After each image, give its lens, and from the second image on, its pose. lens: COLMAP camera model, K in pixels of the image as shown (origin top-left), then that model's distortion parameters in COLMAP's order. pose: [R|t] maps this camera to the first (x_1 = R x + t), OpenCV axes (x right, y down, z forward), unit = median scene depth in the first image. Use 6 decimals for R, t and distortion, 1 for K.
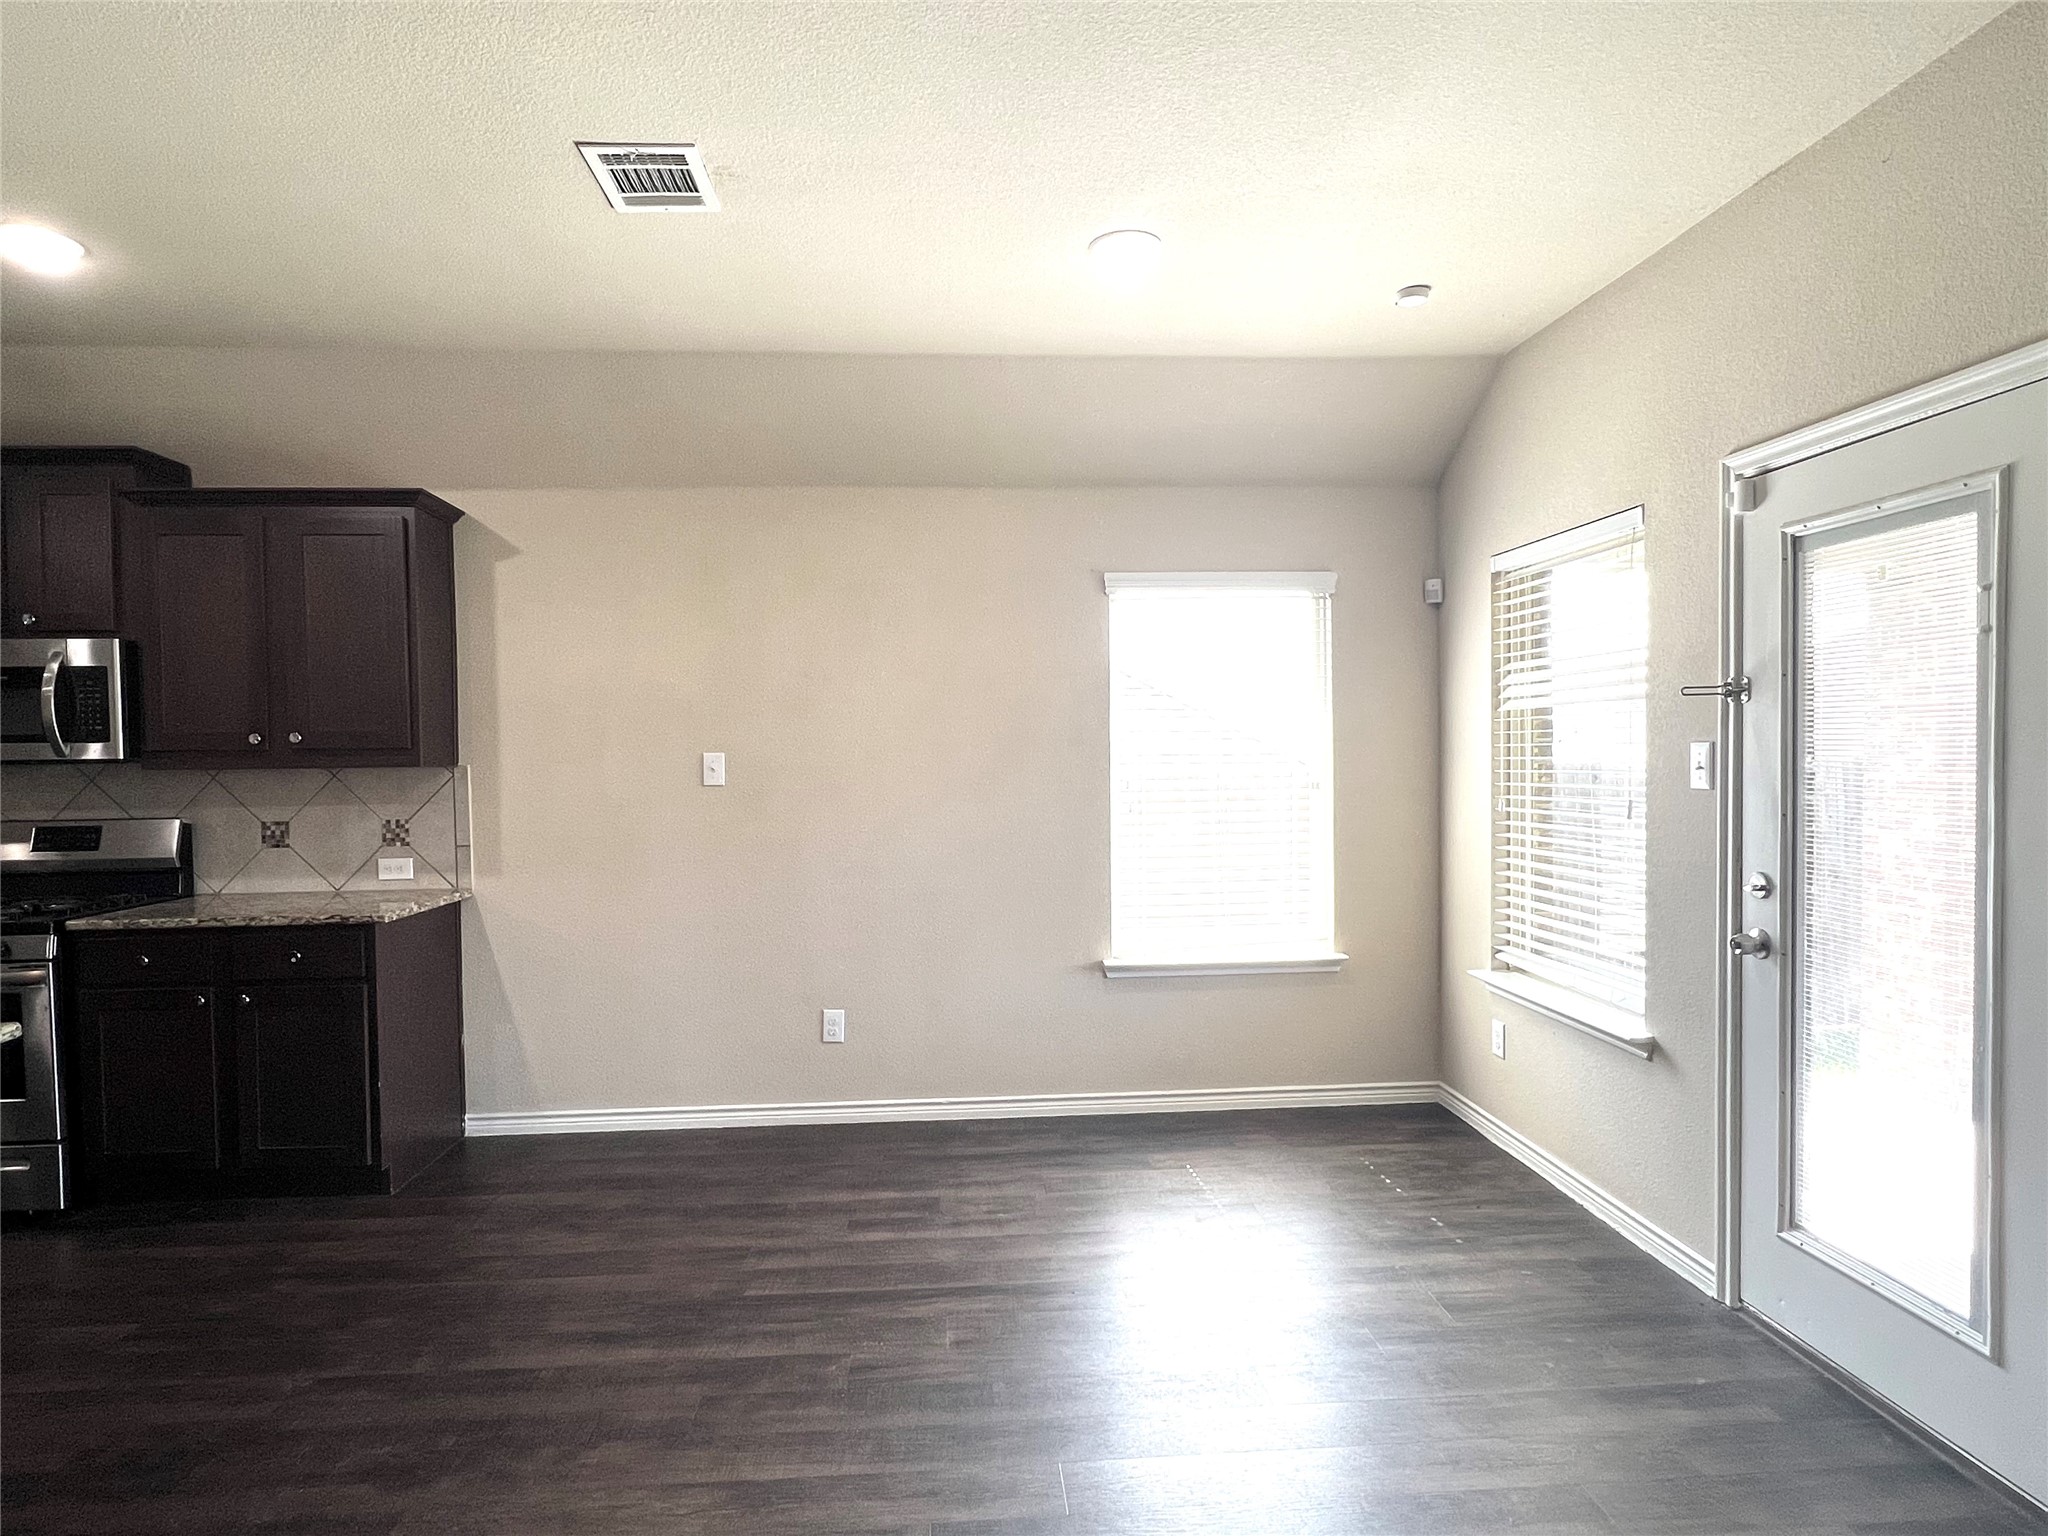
lens RADIAL K [[1084.0, 0, 1024.0], [0, 1084.0, 768.0], [0, 0, 1]] dist [-0.001195, 0.000173]
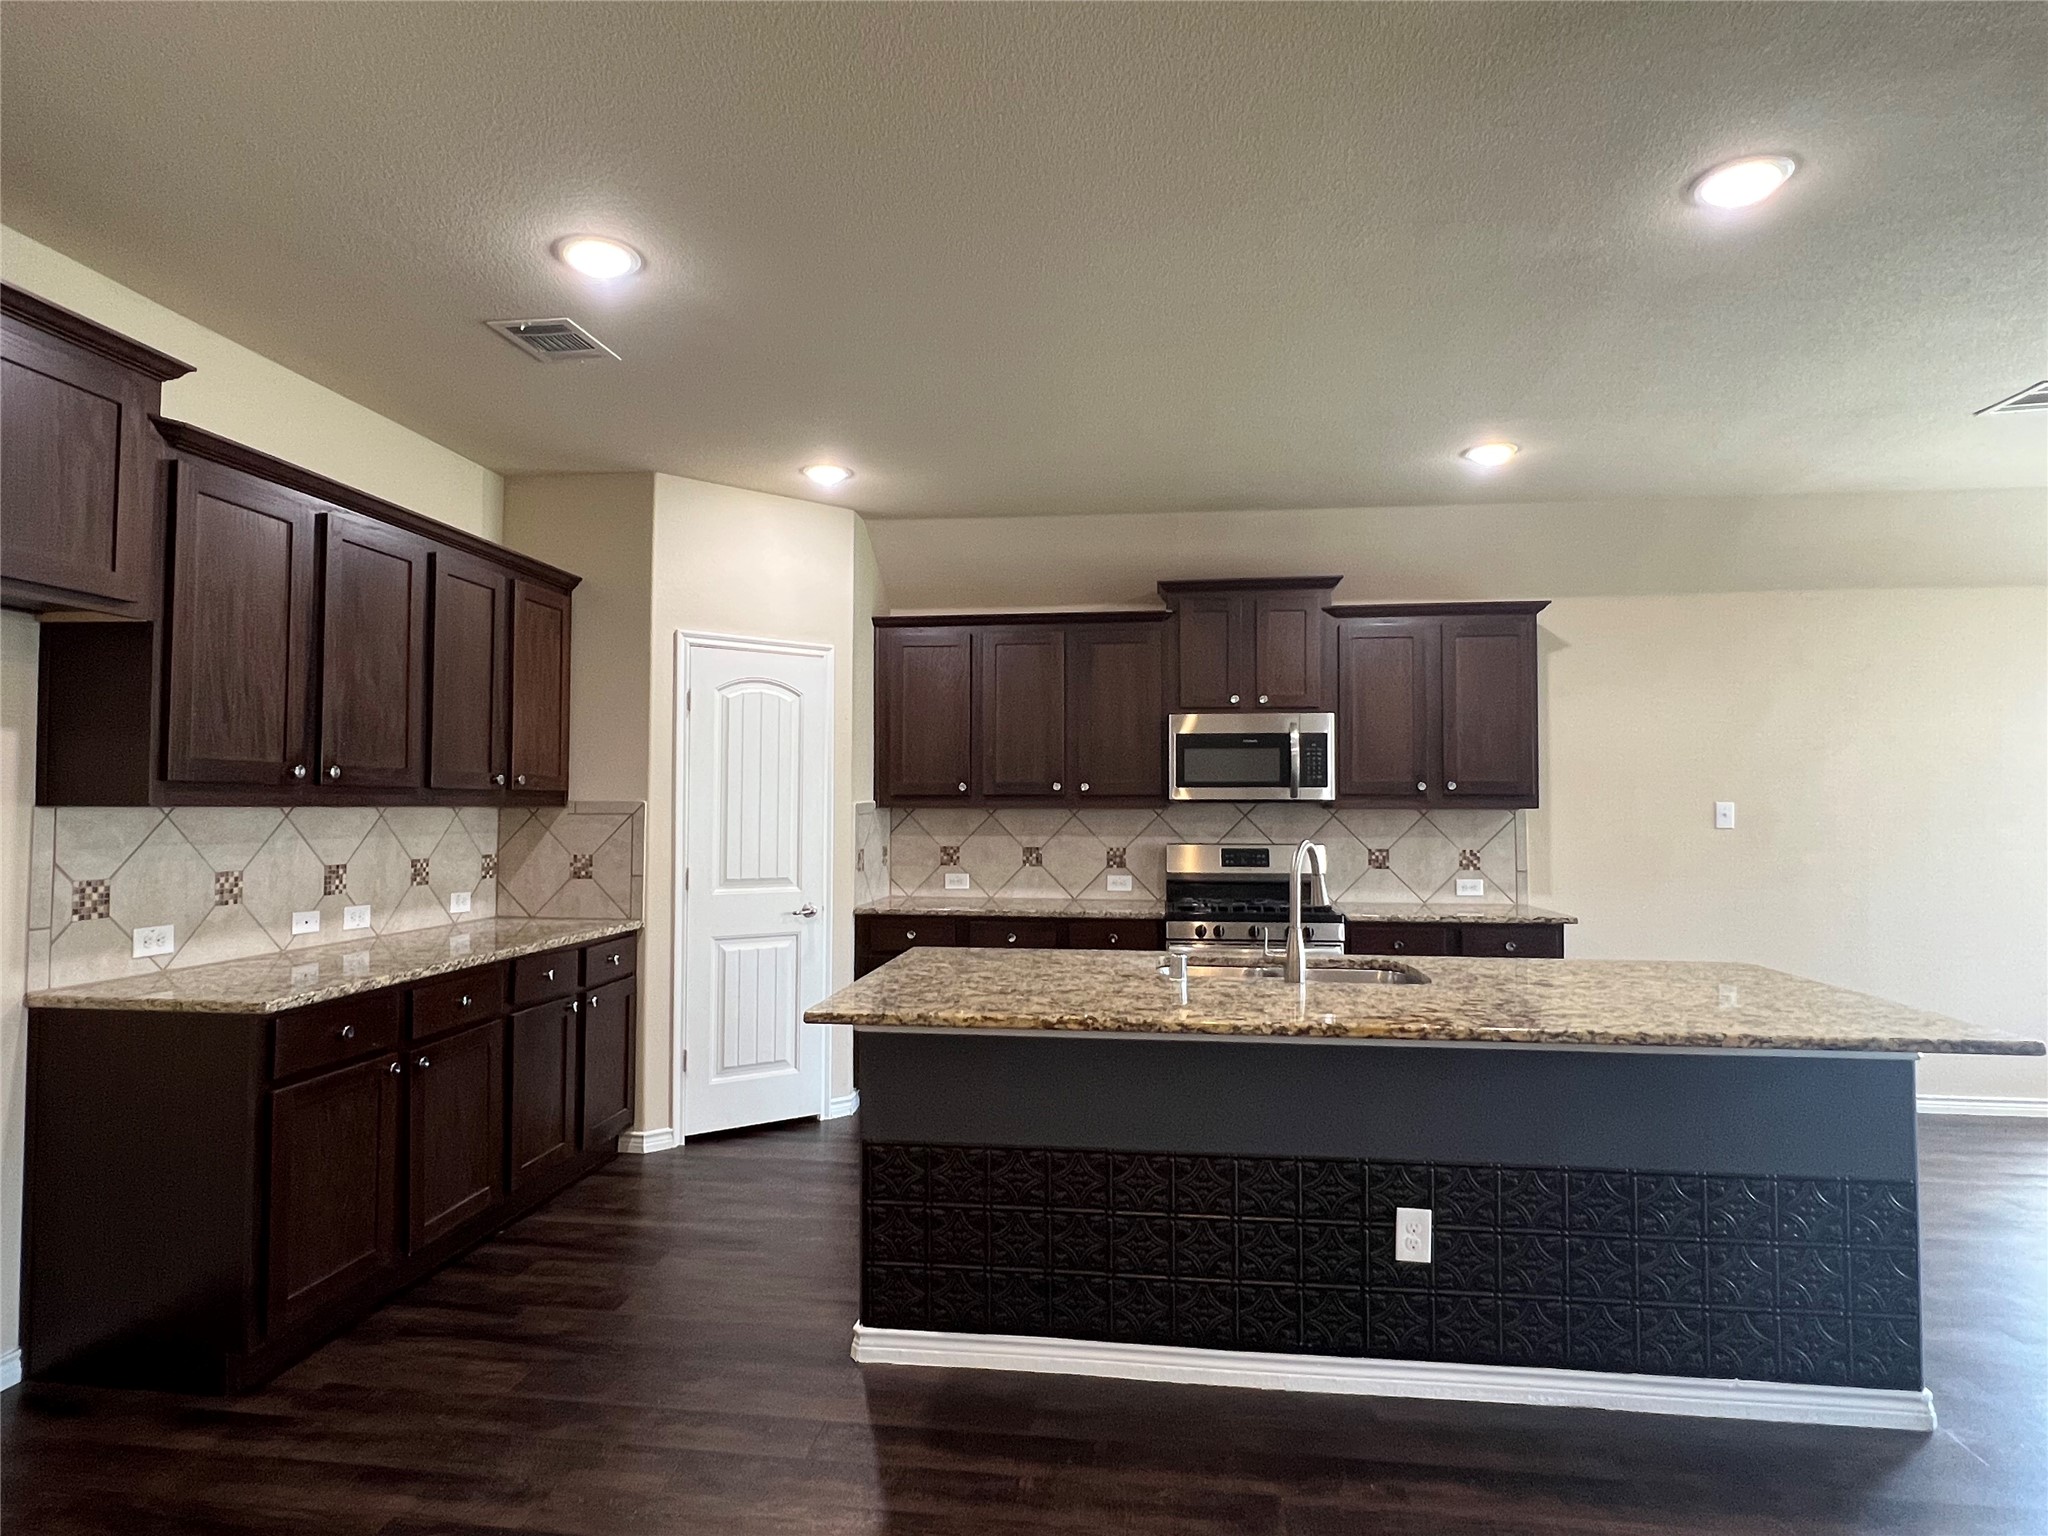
lens RADIAL K [[1084.0, 0, 1024.0], [0, 1084.0, 768.0], [0, 0, 1]] dist [-0.001195, 0.000173]
pose [[0.982576, 0.008751, -0.185656, -0.867926], [-0.018342, 0.998580, -0.050008, 0.024725], [0.184955, 0.052542, 0.981342, -0.386550]]
